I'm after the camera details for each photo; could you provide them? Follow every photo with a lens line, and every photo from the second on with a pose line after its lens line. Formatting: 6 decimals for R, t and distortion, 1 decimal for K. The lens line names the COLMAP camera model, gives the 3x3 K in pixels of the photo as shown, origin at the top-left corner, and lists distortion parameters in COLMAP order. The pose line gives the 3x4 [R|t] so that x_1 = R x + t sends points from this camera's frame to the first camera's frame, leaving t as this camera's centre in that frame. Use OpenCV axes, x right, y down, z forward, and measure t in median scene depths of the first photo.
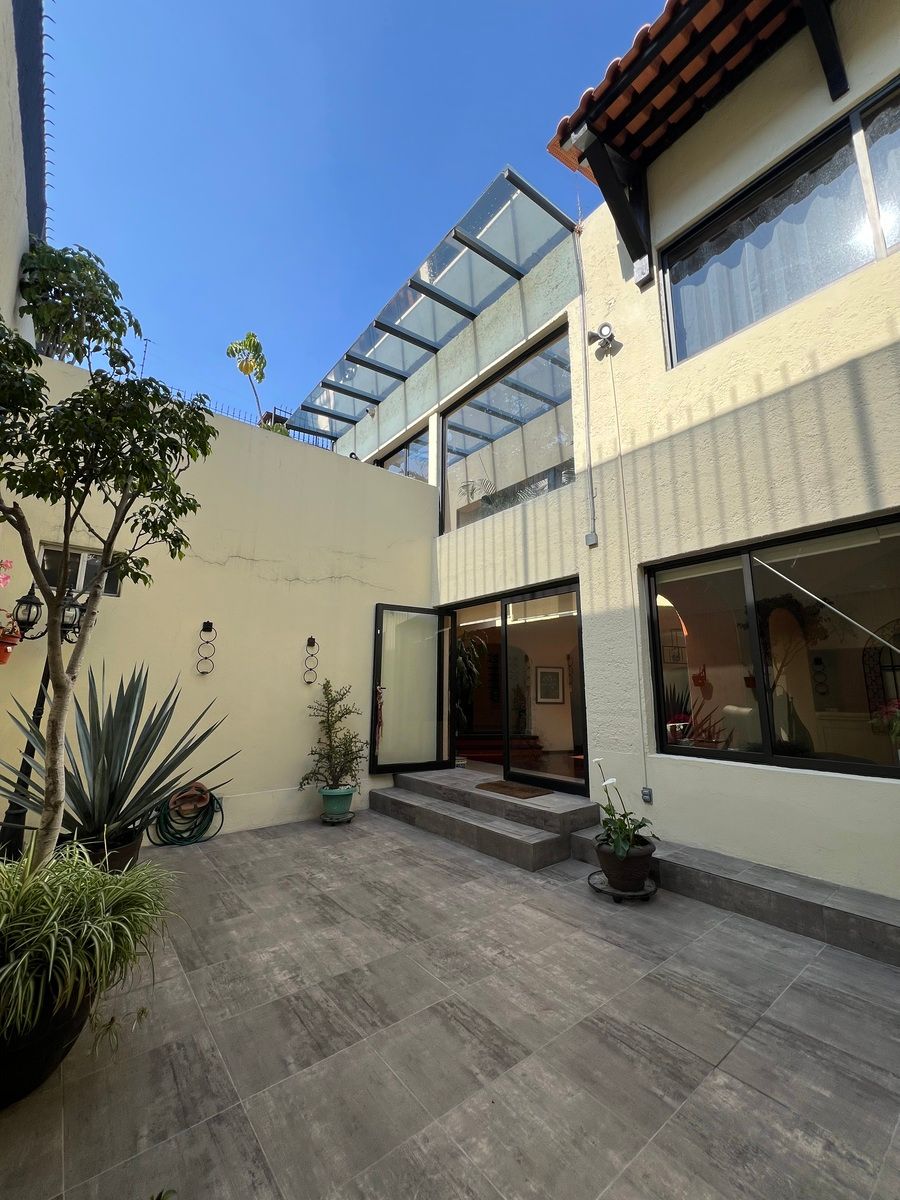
lens RADIAL K [[477.8, 0, 452.6], [0, 477.8, 601.7], [0, 0, 1]] dist [0.003658, 0.000326]
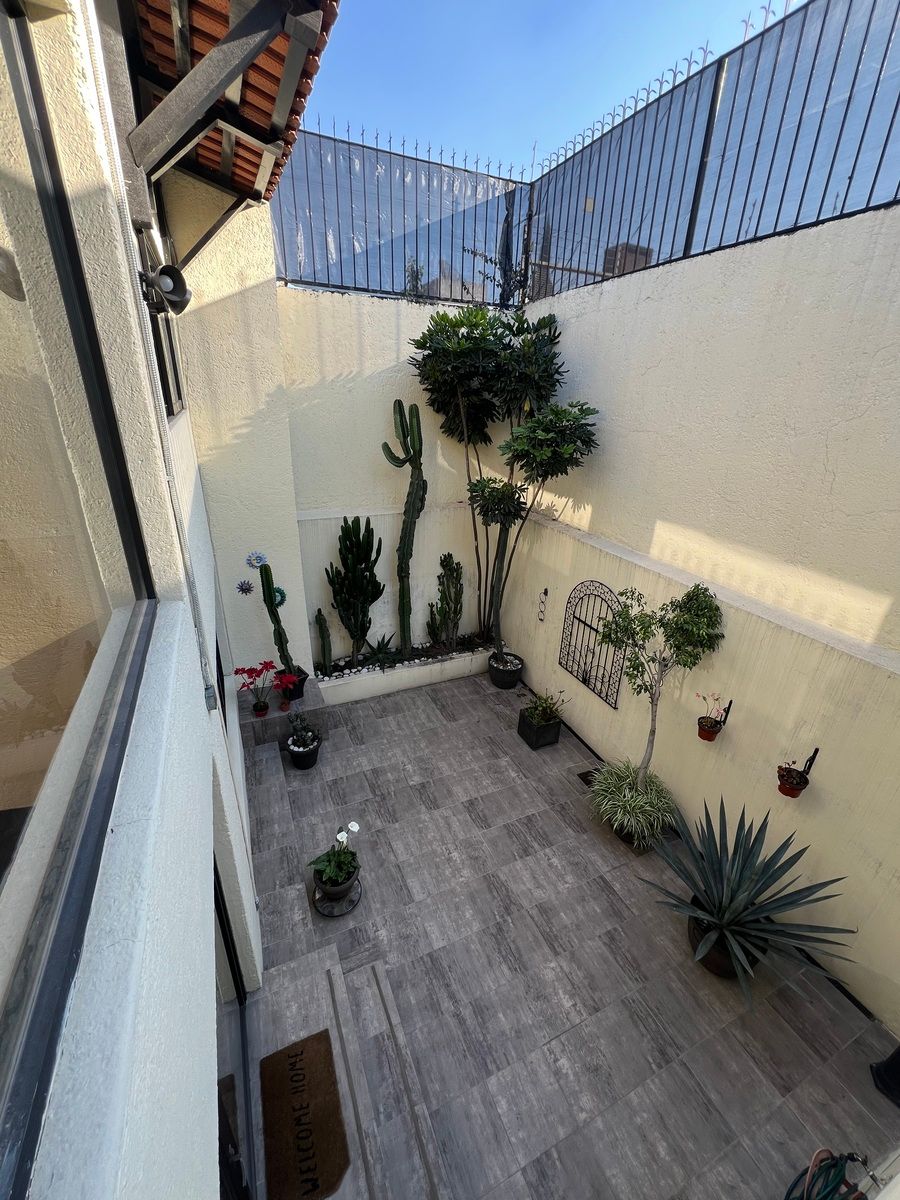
lens RADIAL K [[486.3, 0, 448.6], [0, 486.3, 596.9], [0, 0, 1]] dist [0.001163, 0.000035]
pose [[-0.967336, -0.127904, 0.218866, -0.201028], [-0.079239, 0.972679, 0.218211, -0.751725], [-0.240796, 0.193740, -0.951043, 2.725445]]
